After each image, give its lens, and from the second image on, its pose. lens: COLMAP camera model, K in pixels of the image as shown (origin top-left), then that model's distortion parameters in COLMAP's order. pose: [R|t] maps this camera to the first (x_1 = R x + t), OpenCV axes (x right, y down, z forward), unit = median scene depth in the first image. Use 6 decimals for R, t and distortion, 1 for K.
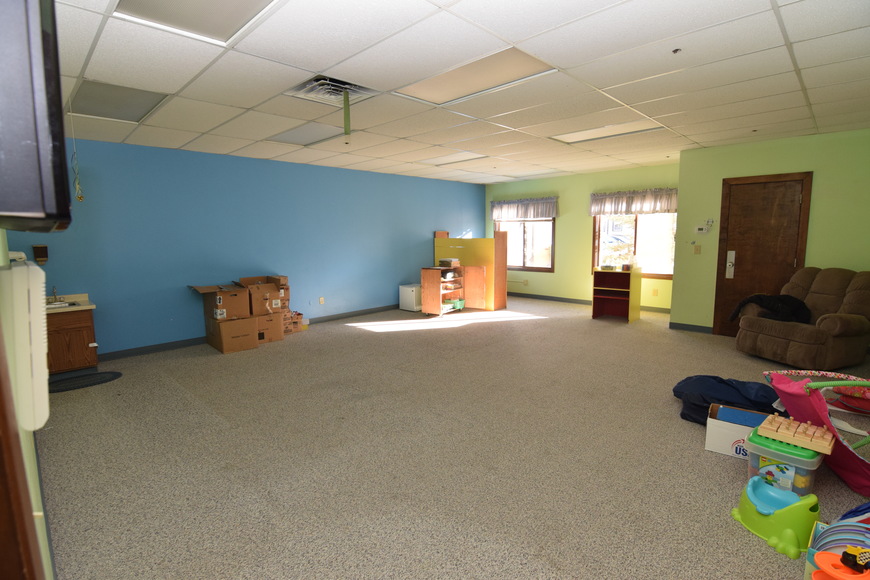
lens RADIAL K [[423.3, 0, 437.2], [0, 423.3, 289.2], [0, 0, 1]] dist [-0.009514, -0.007506]
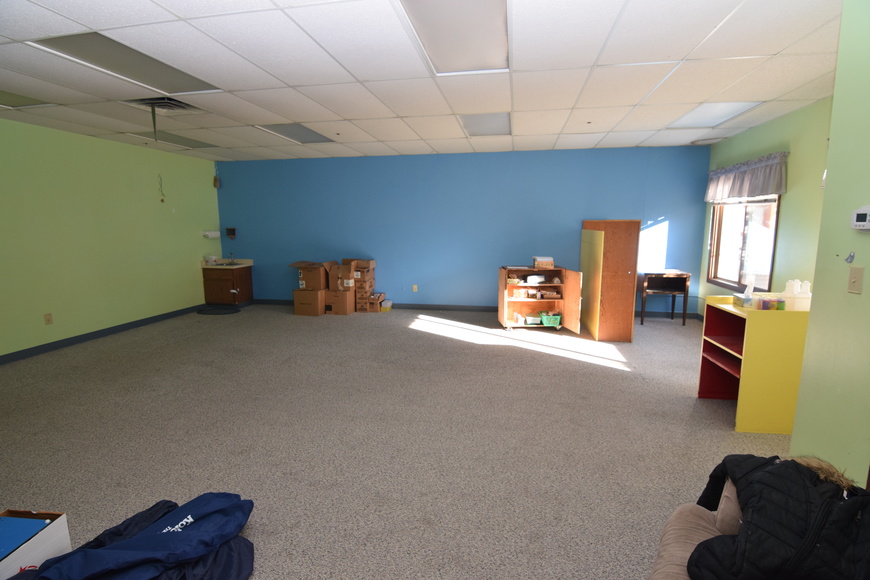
lens RADIAL K [[423.3, 0, 434.5], [0, 423.3, 285.9], [0, 0, 1]] dist [-0.009514, -0.007506]
pose [[0.556405, 0.130181, -0.820650, 0.711199], [-0.112603, 0.990353, 0.080755, -0.079461], [0.823246, 0.047475, 0.565697, 0.554441]]
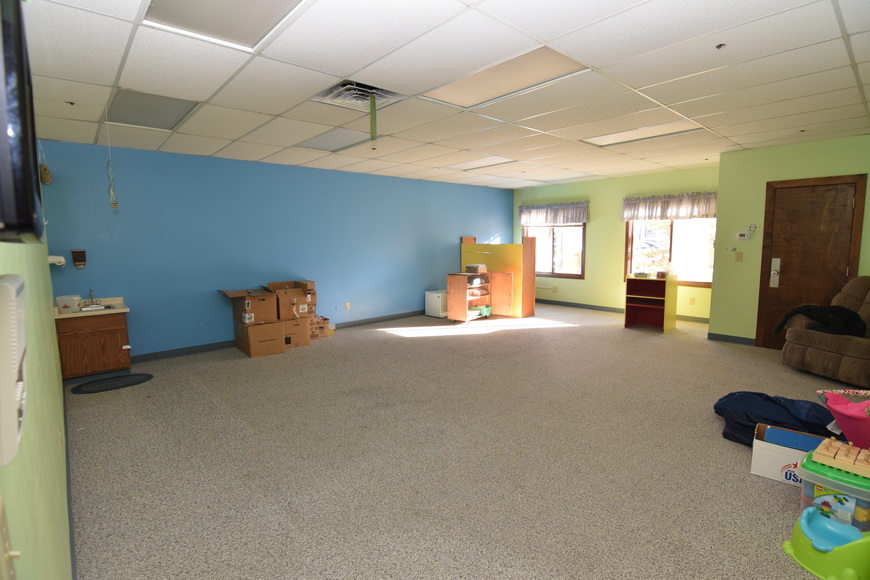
lens RADIAL K [[423.3, 0, 437.6], [0, 423.3, 289.3], [0, 0, 1]] dist [-0.009514, -0.007506]
pose [[0.998022, 0.008933, -0.062233, 0.000922], [-0.009655, 0.999889, -0.011315, -0.003403], [0.062125, 0.011894, 0.997998, 0.015200]]
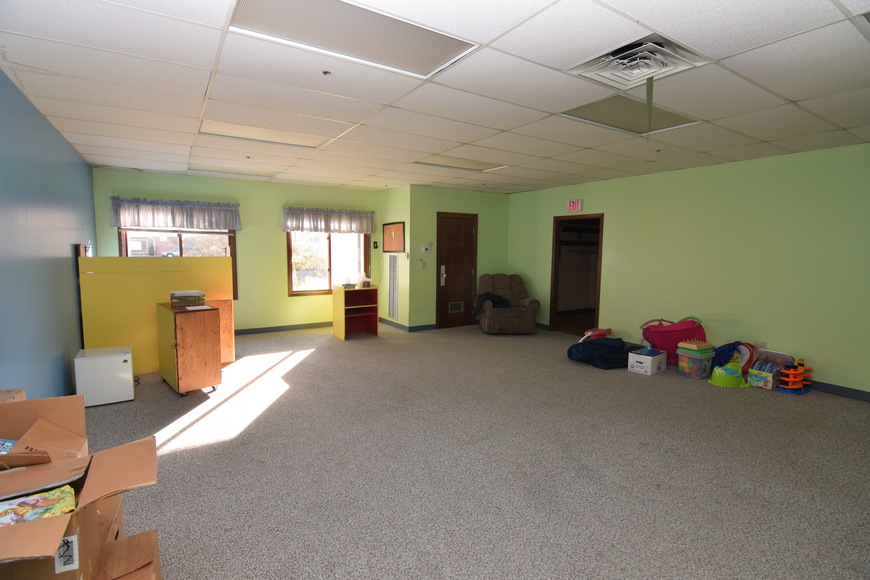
lens RADIAL K [[423.3, 0, 436.4], [0, 423.3, 284.0], [0, 0, 1]] dist [-0.009514, -0.007506]
pose [[0.225930, -0.067939, 0.971771, -0.617078], [0.113853, 0.992570, 0.042923, -0.089543], [-0.967467, 0.100941, 0.231987, 0.685712]]
